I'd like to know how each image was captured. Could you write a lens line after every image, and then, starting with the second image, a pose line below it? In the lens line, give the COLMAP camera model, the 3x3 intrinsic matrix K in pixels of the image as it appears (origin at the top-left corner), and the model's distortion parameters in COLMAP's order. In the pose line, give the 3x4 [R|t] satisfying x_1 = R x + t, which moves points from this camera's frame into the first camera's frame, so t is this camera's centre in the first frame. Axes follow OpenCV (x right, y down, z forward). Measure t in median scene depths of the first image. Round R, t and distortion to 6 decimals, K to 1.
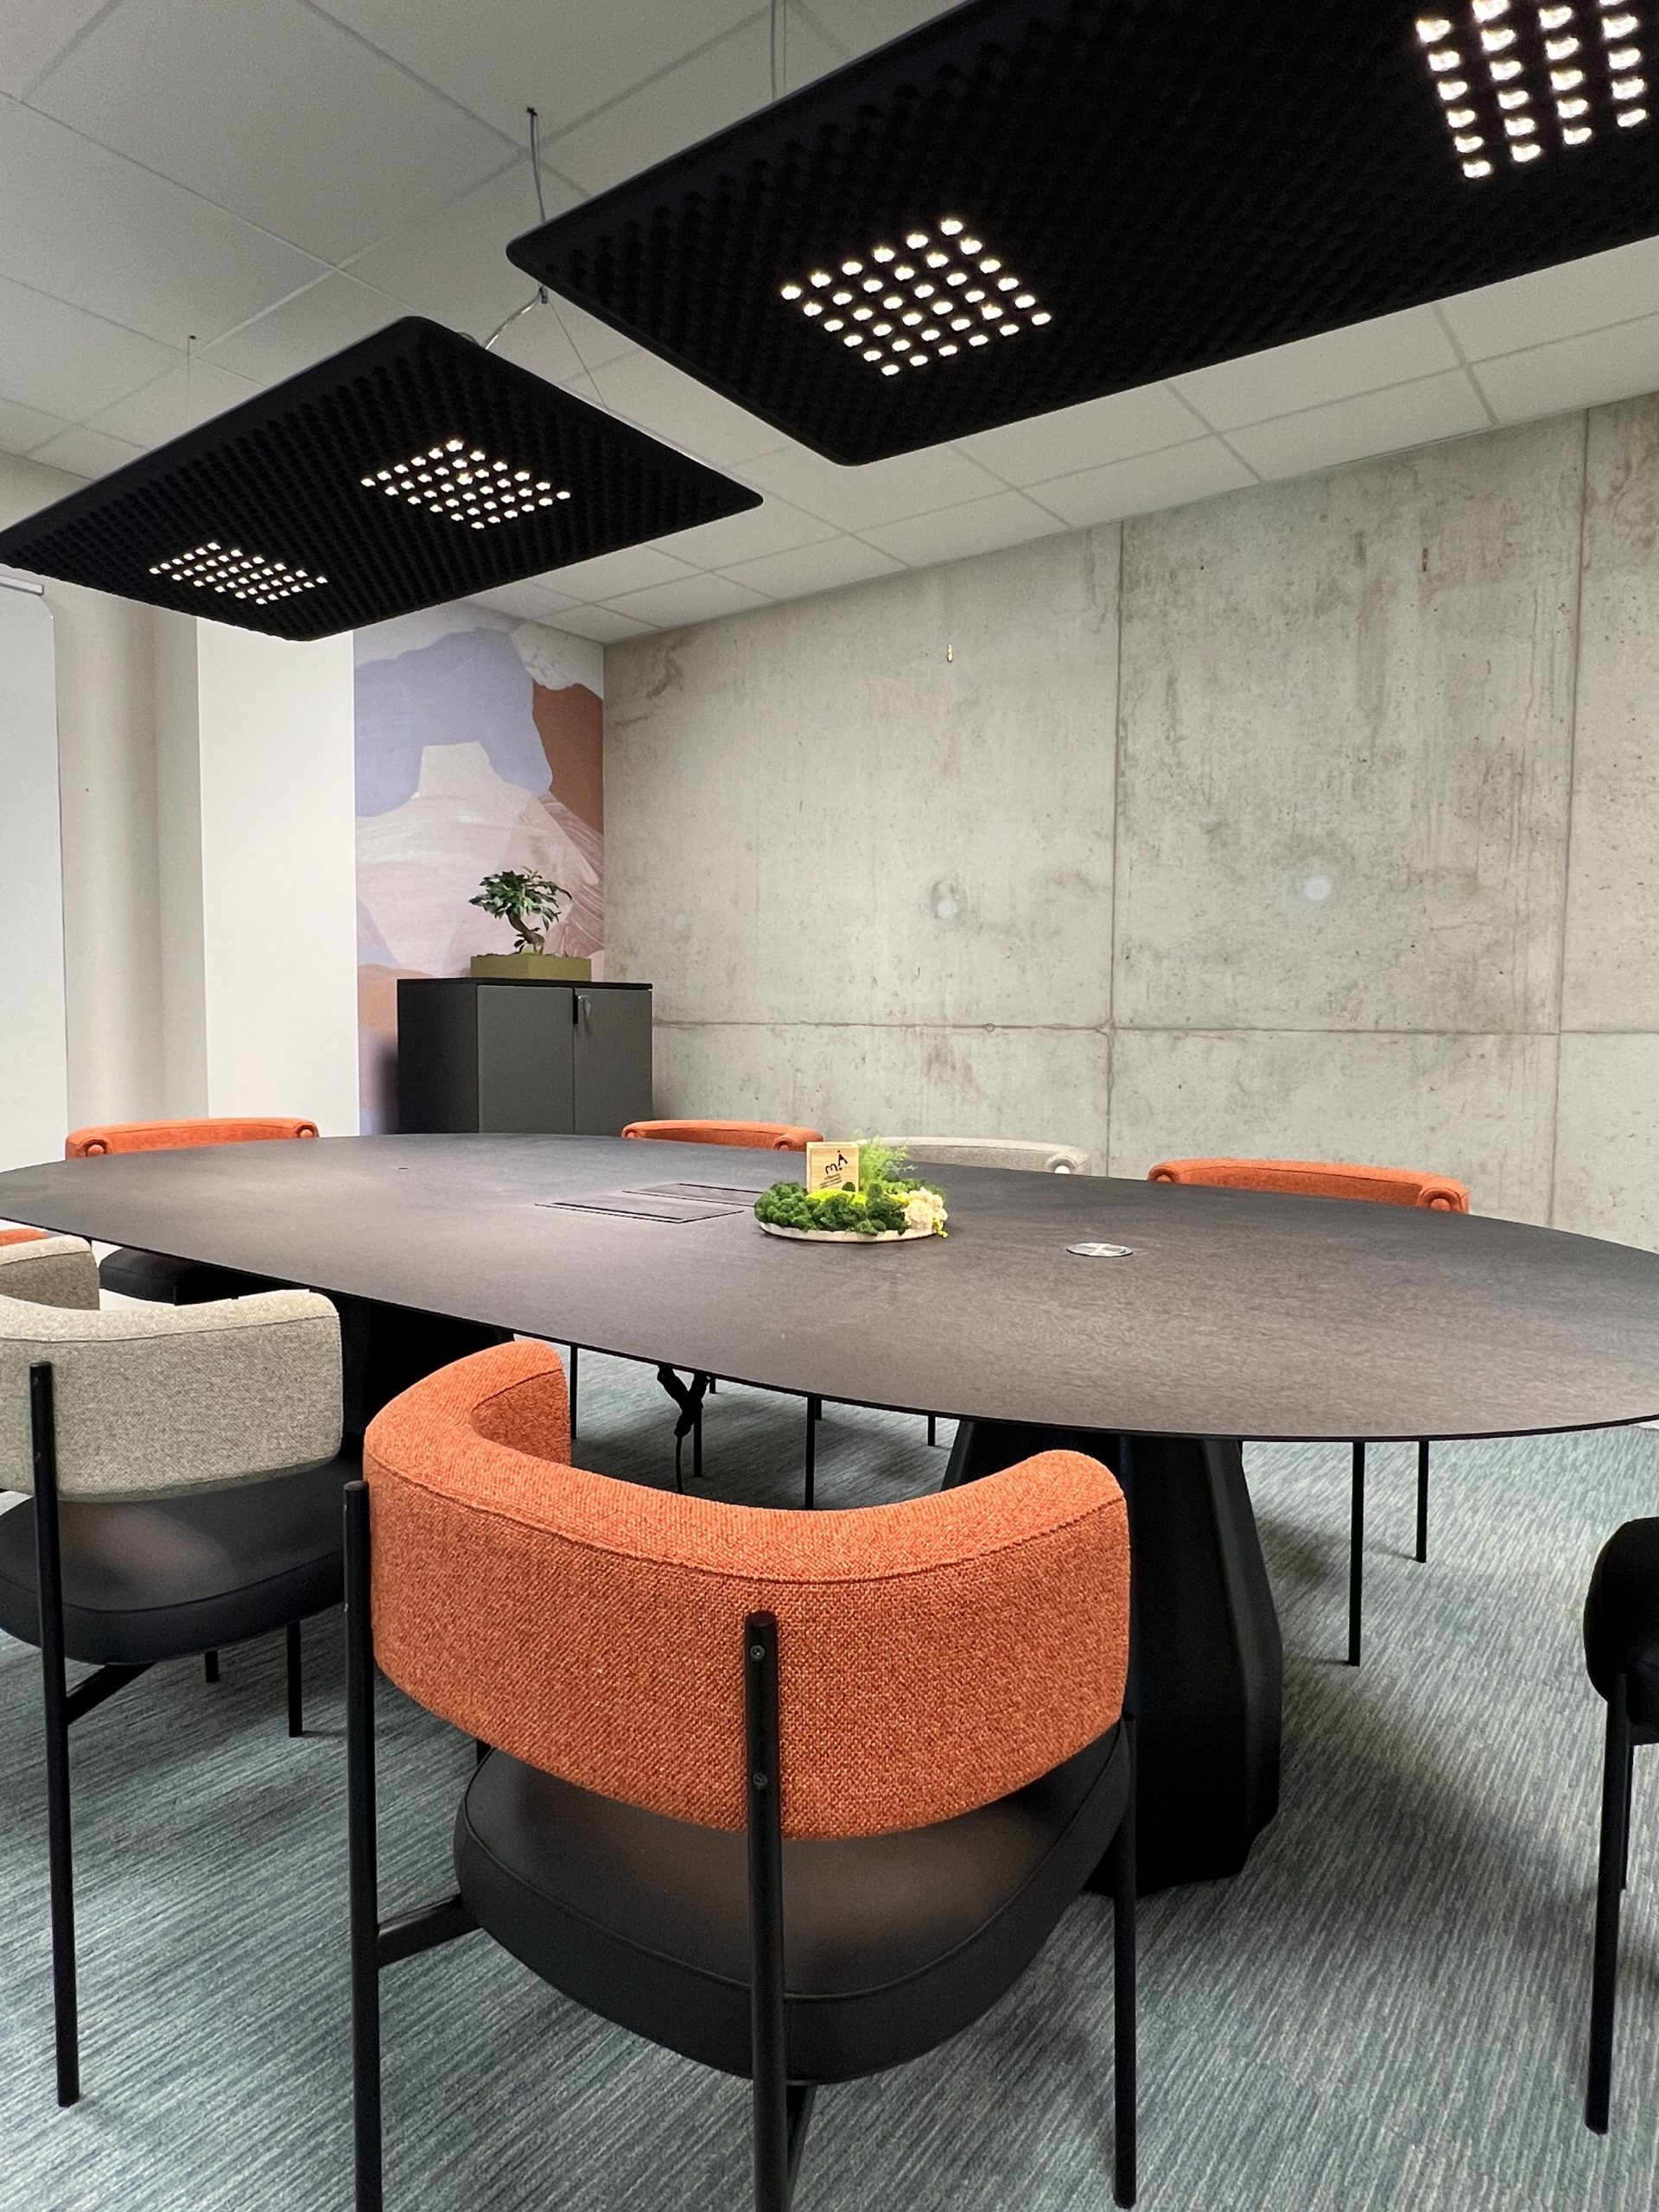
lens RADIAL K [[1259.9, 0, 831.5], [0, 1259.9, 1097.7], [0, 0, 1]] dist [-0.000674, -0.001047]
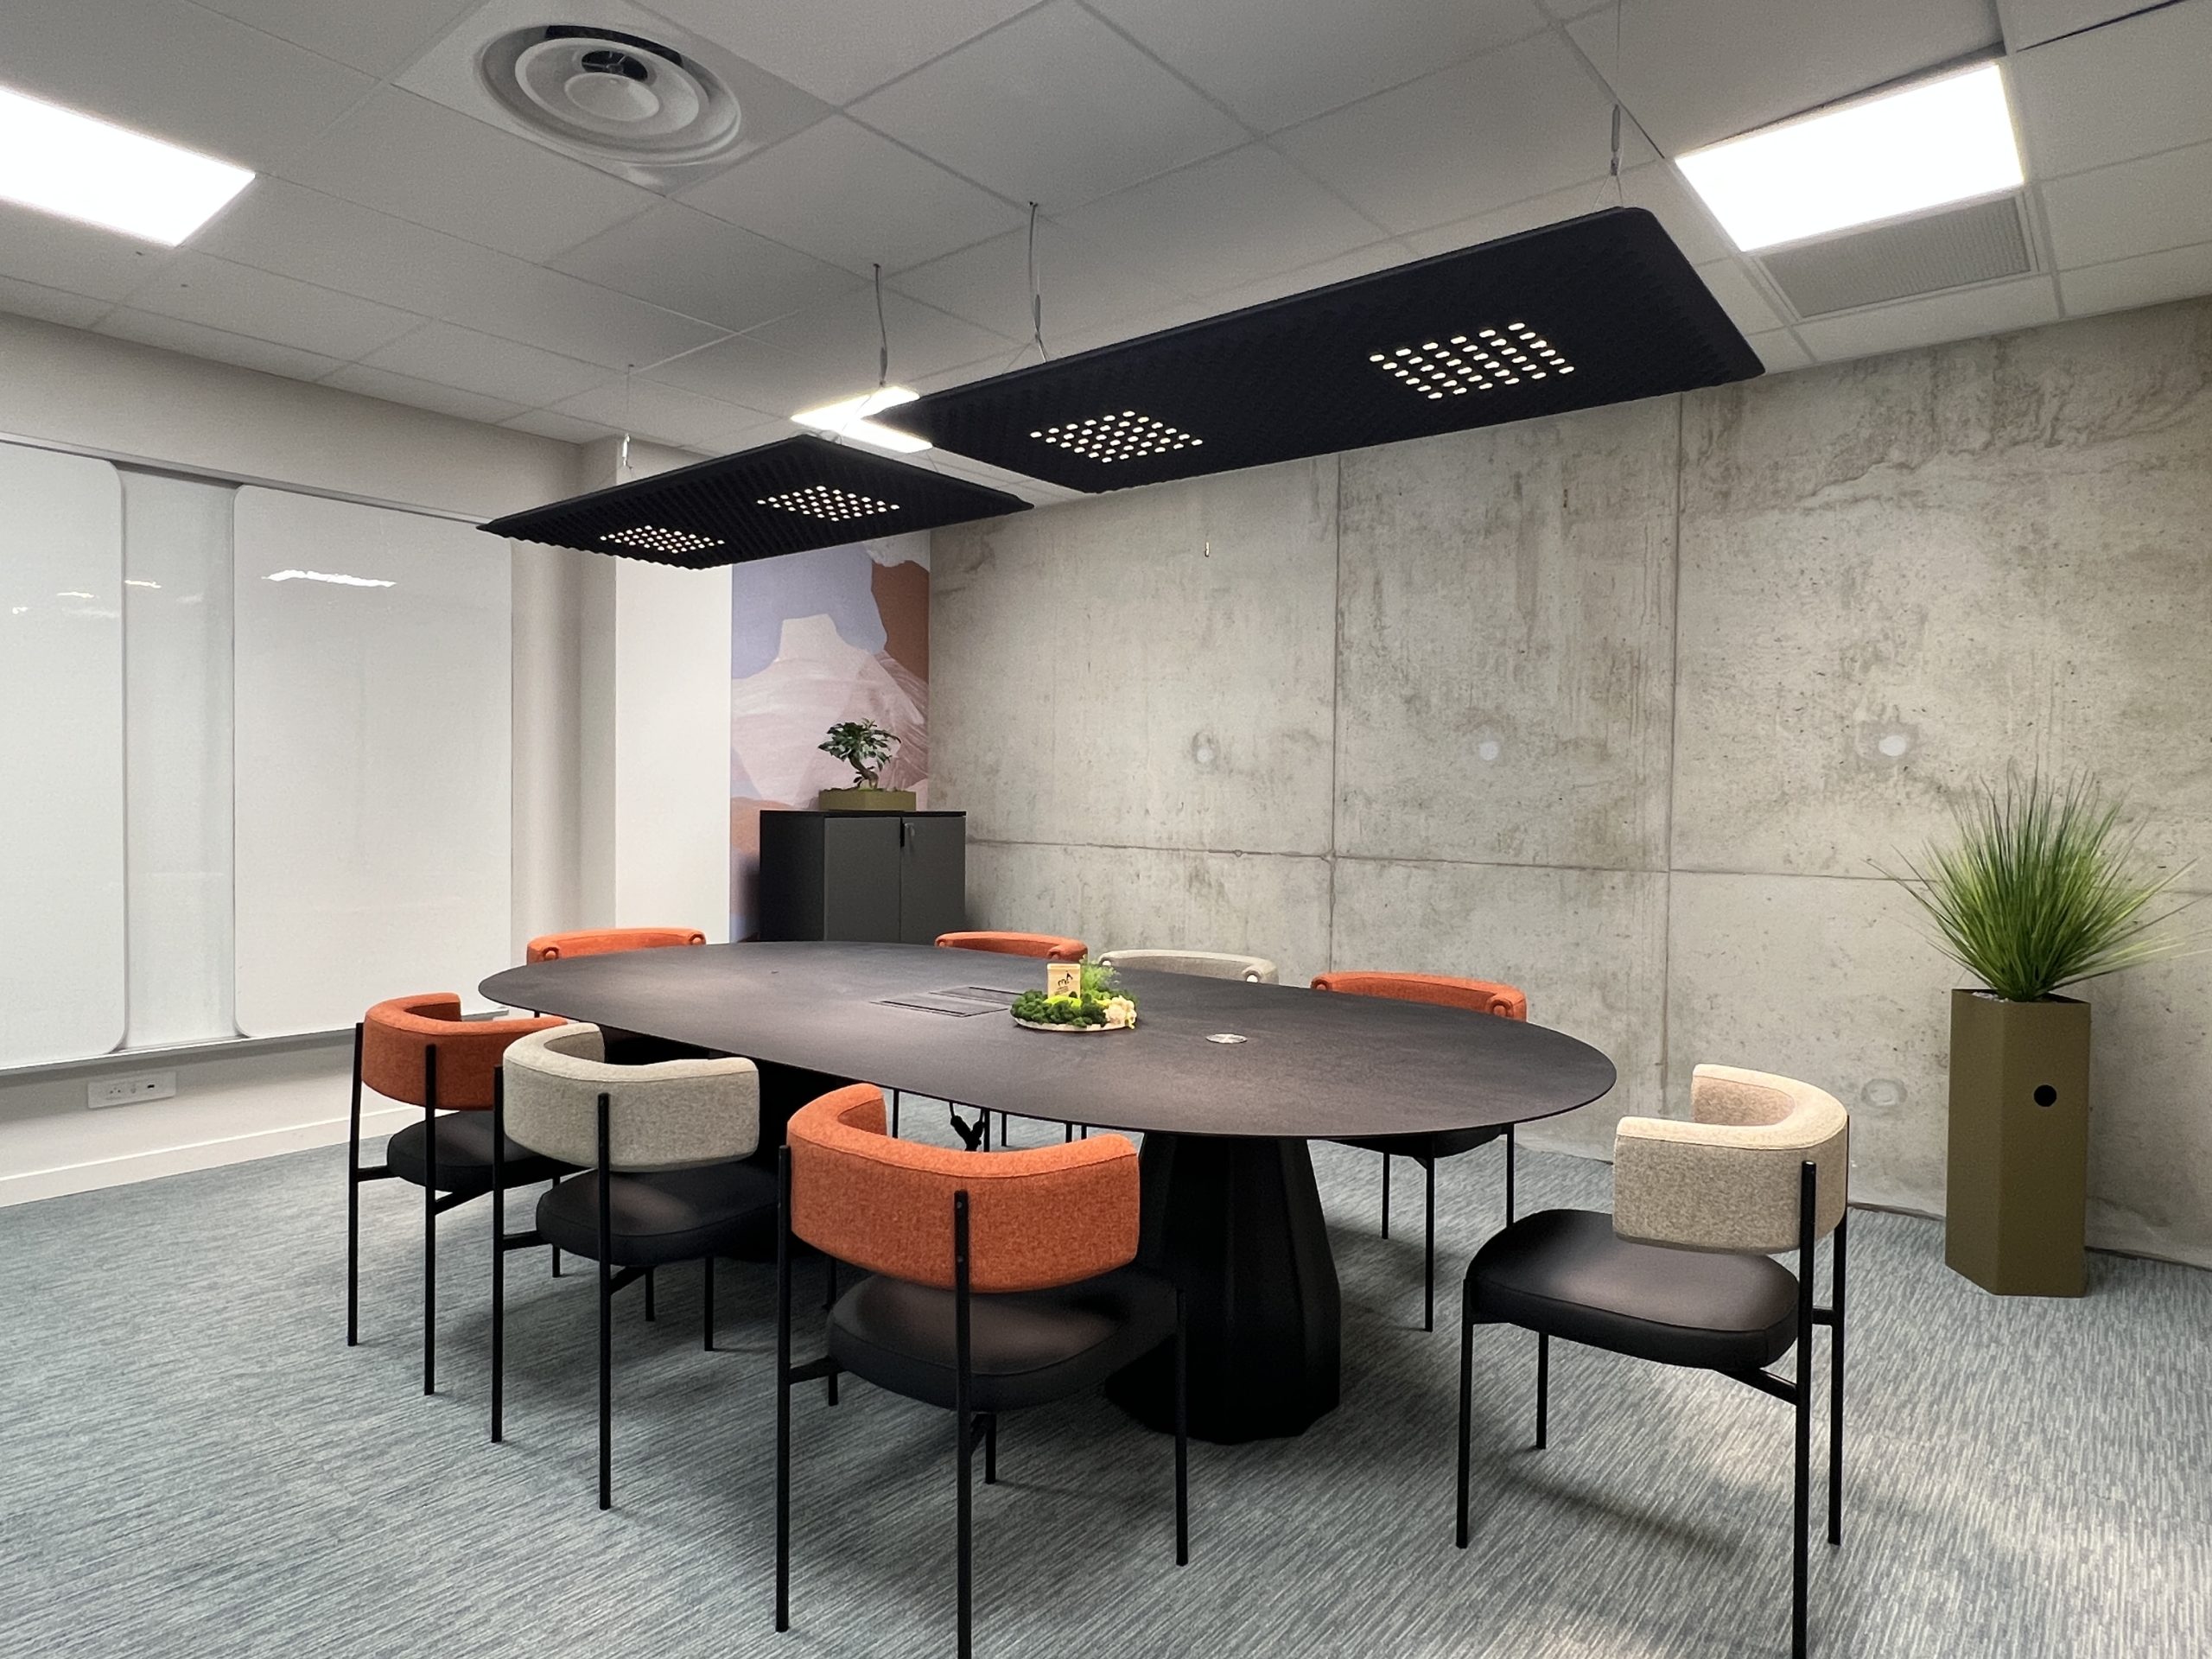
lens RADIAL K [[1259.9, 0, 1106.3], [0, 1259.9, 833.3], [0, 0, 1]] dist [-0.000674, -0.001047]
pose [[0.999008, 0.006487, -0.044062, 0.065537], [-0.008076, 0.999320, -0.035971, -0.038371], [0.043799, 0.036292, 0.998381, -0.288090]]
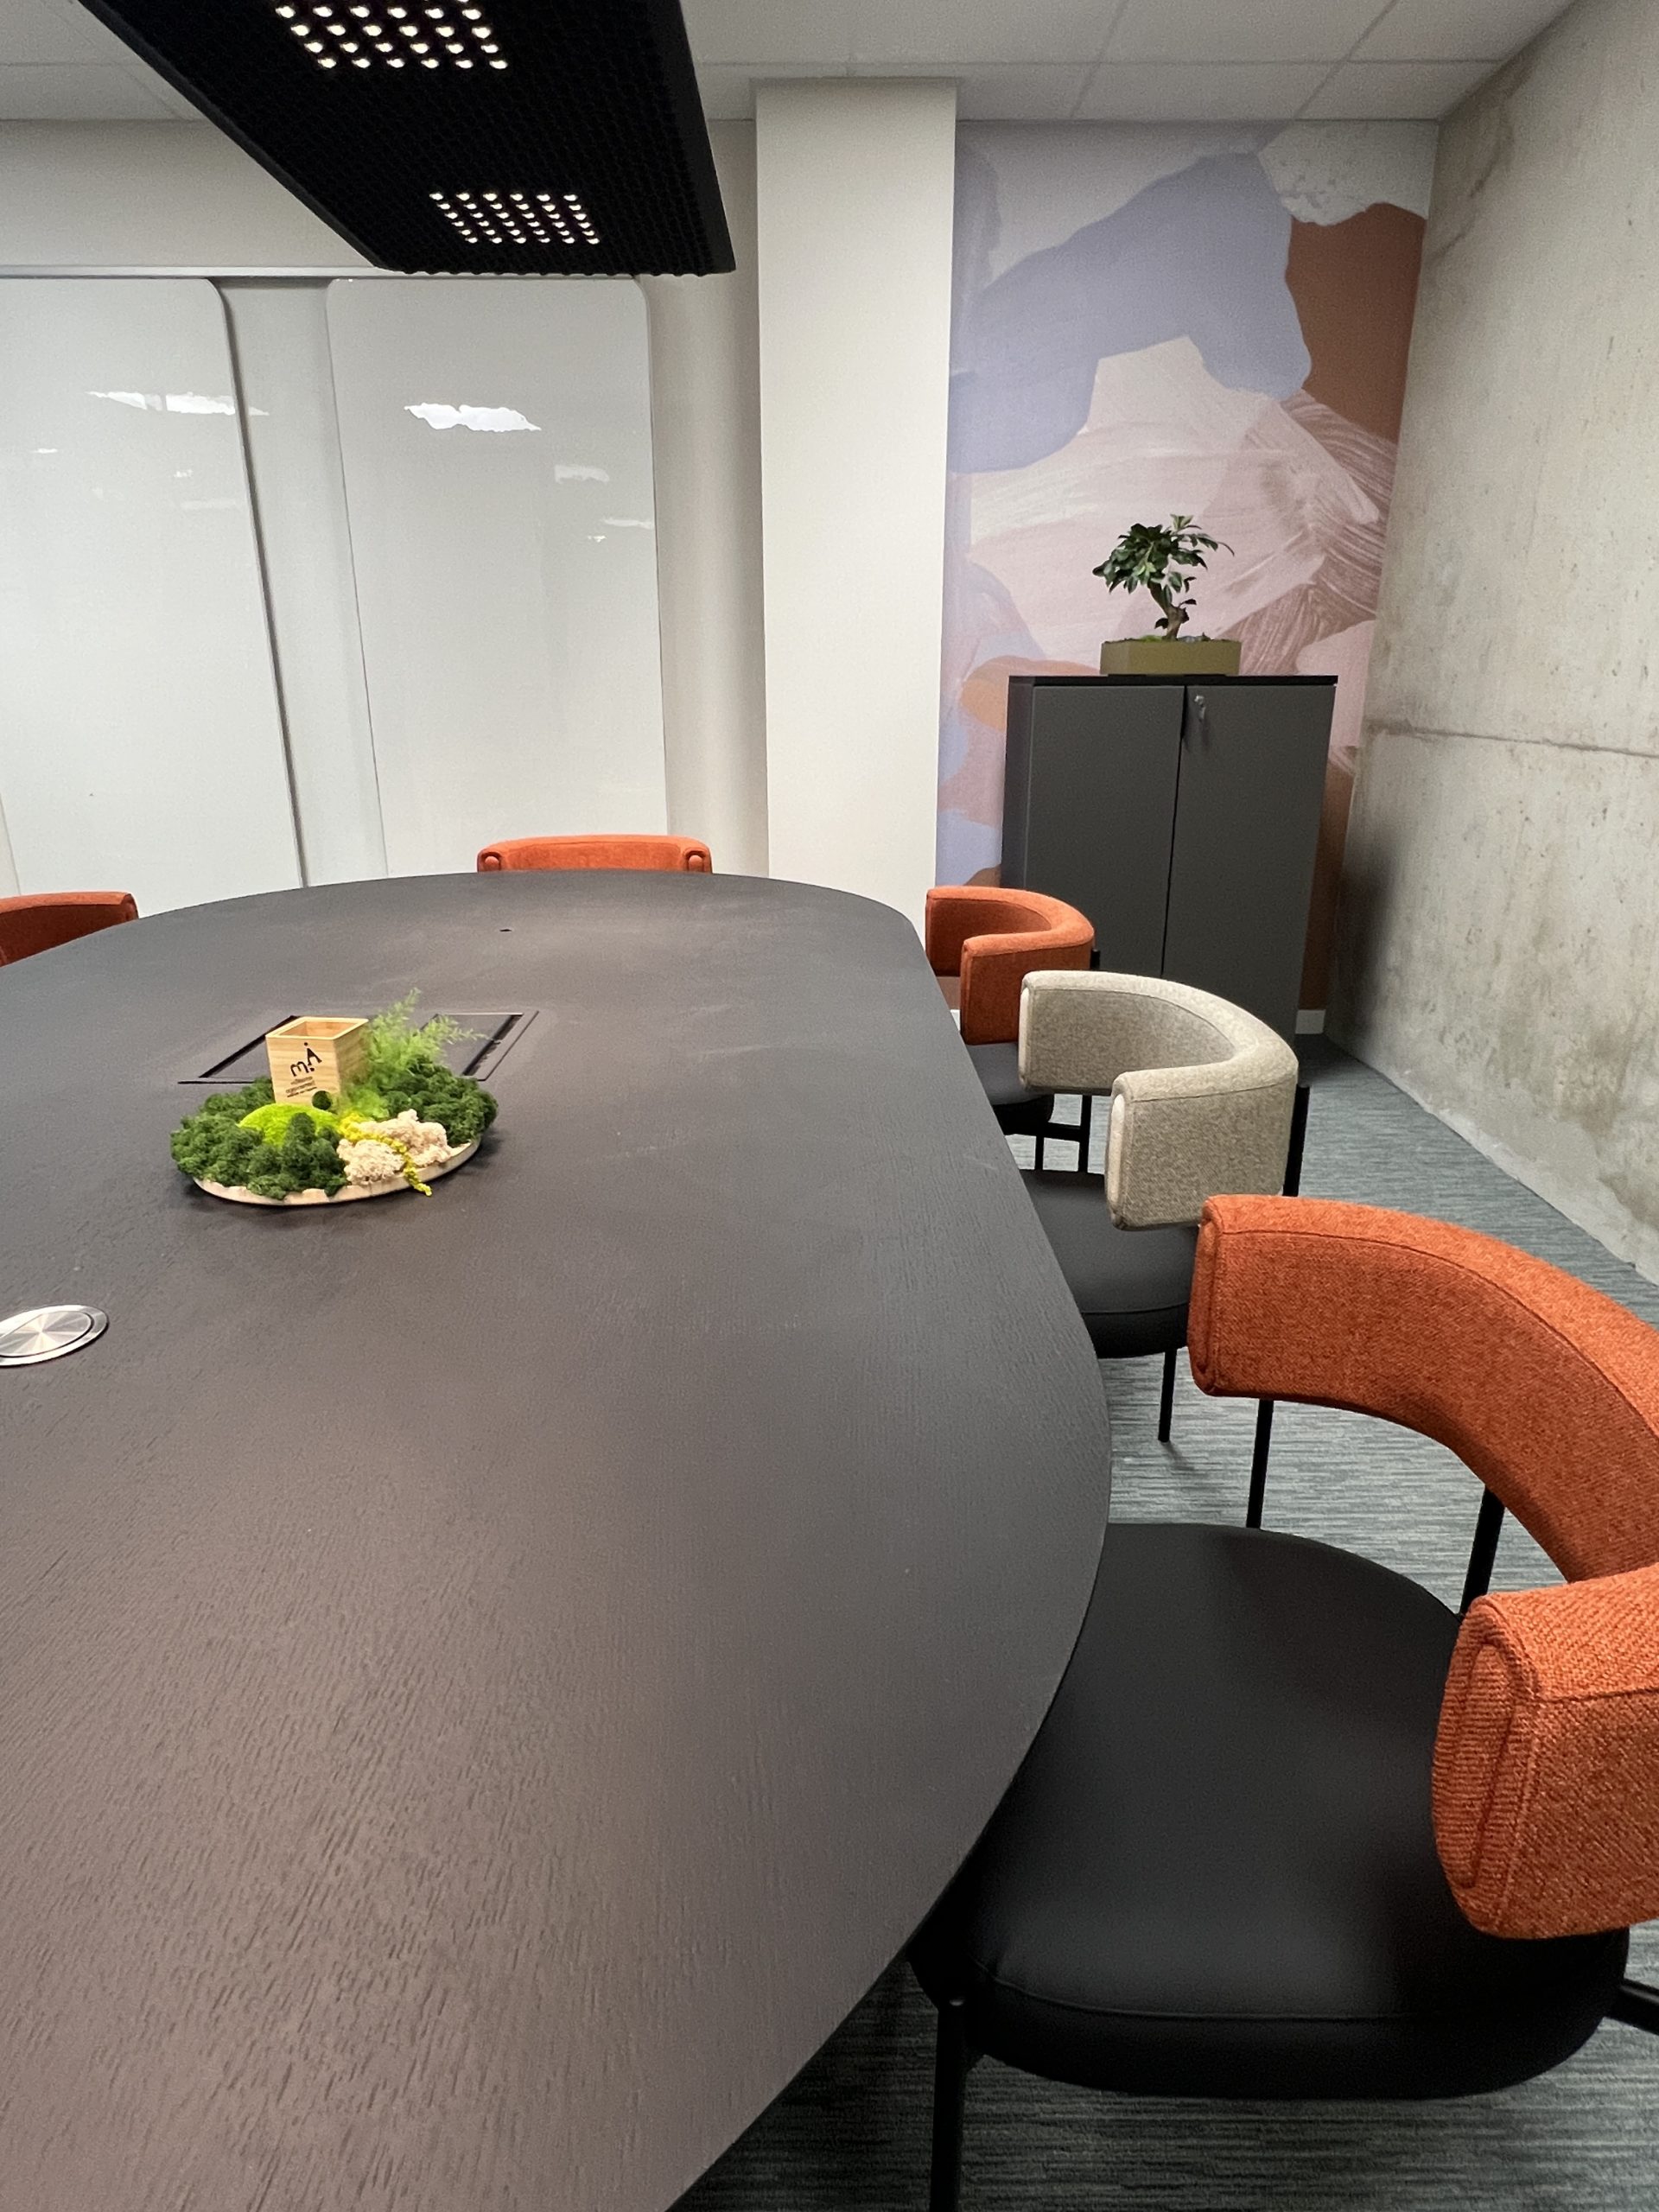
lens RADIAL K [[1259.9, 0, 837.0], [0, 1259.9, 1105.8], [0, 0, 1]] dist [-0.000674, -0.001047]
pose [[0.597135, 0.257326, -0.759745, 0.401648], [-0.047351, 0.956803, 0.286854, -0.069149], [0.800742, -0.135316, 0.583526, 0.471510]]
